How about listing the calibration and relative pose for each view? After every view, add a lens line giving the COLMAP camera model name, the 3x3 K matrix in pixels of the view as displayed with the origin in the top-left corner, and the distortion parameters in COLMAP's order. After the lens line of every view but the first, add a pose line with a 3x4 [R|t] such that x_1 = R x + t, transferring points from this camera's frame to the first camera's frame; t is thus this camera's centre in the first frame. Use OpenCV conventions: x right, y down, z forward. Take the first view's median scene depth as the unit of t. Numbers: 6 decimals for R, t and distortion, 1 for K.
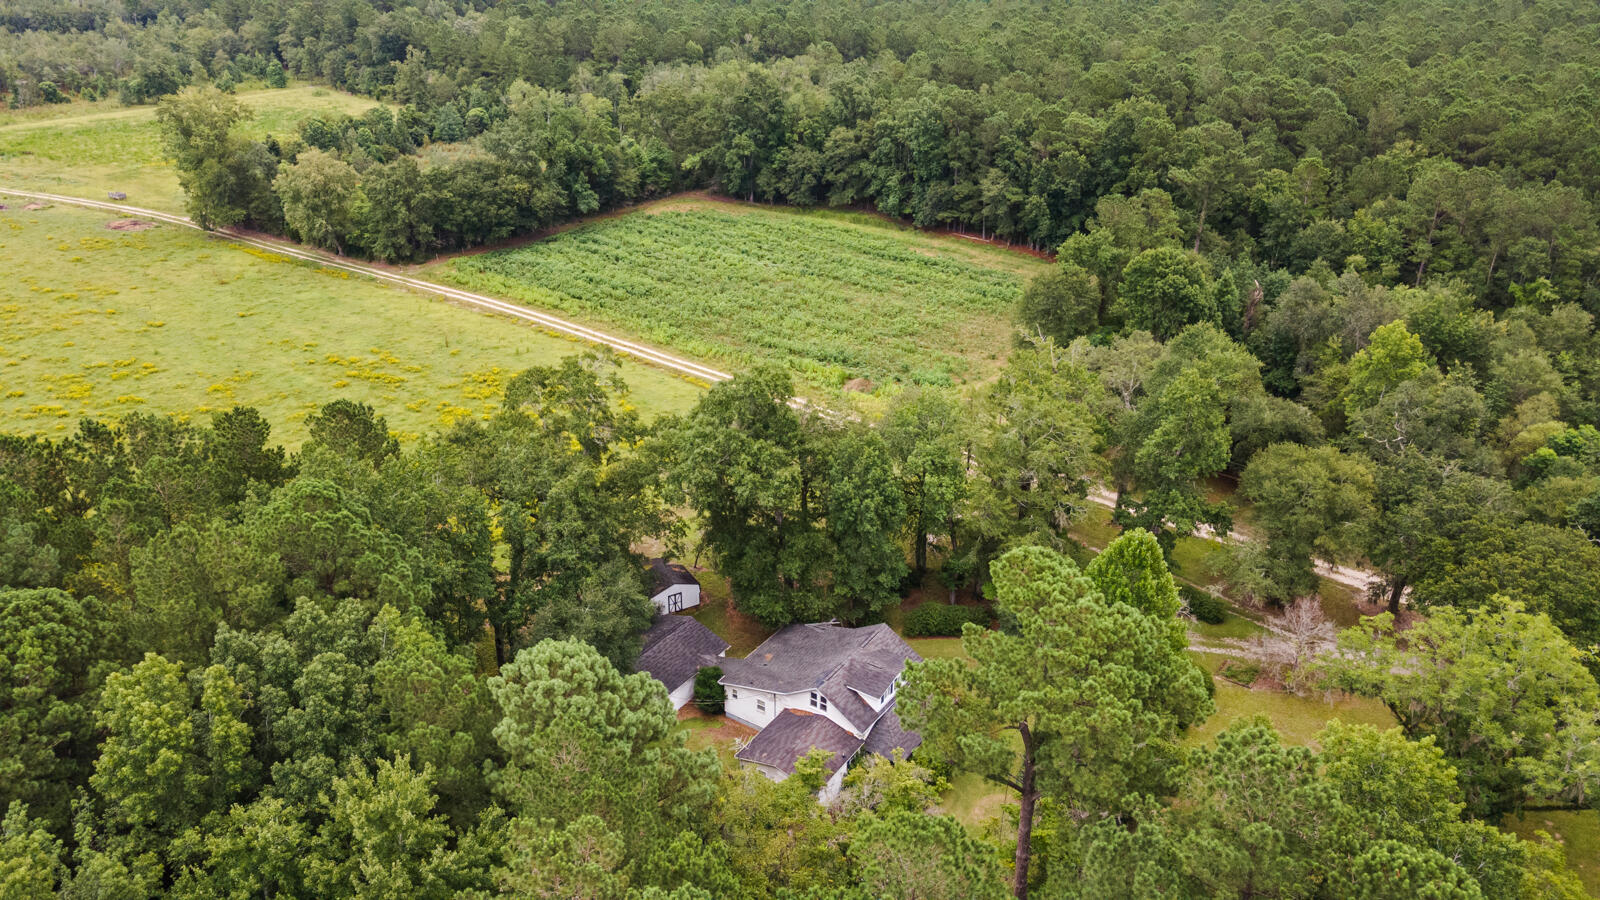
lens RADIAL K [[1167.2, 0, 793.5], [0, 1167.2, 453.3], [0, 0, 1]] dist [0.006267, 0.061644]
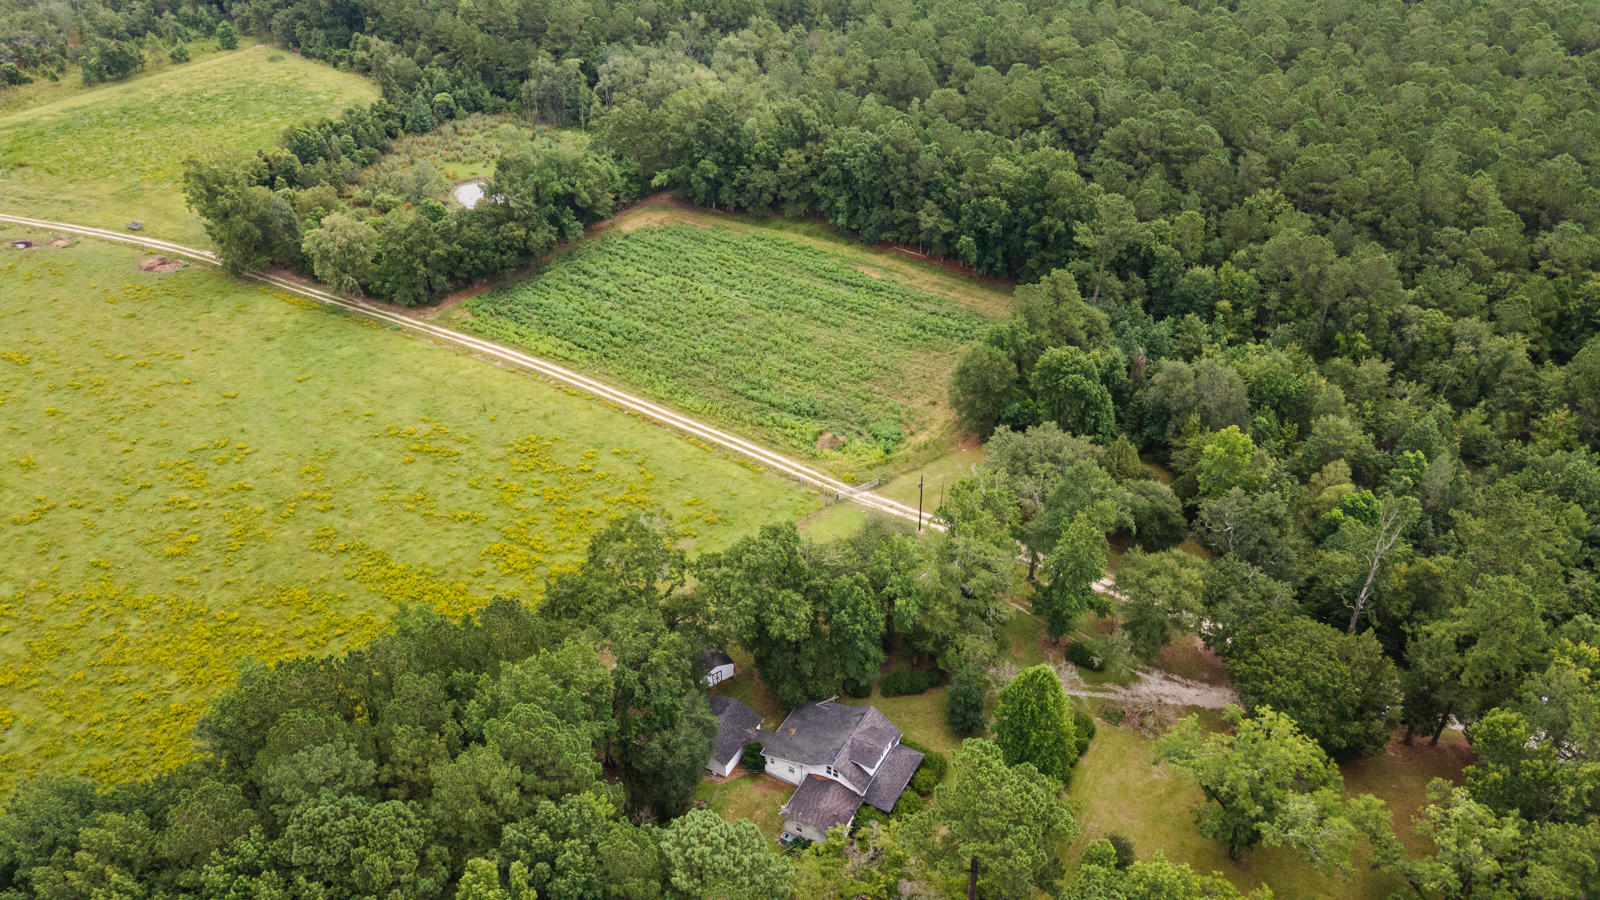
lens RADIAL K [[1167.2, 0, 793.5], [0, 1167.2, 453.3], [0, 0, 1]] dist [0.006267, 0.061644]
pose [[0.997361, -0.047575, 0.054849, -0.038895], [0.038854, 0.987870, 0.150344, -0.178380], [-0.061336, -0.147816, 0.987111, -0.176815]]
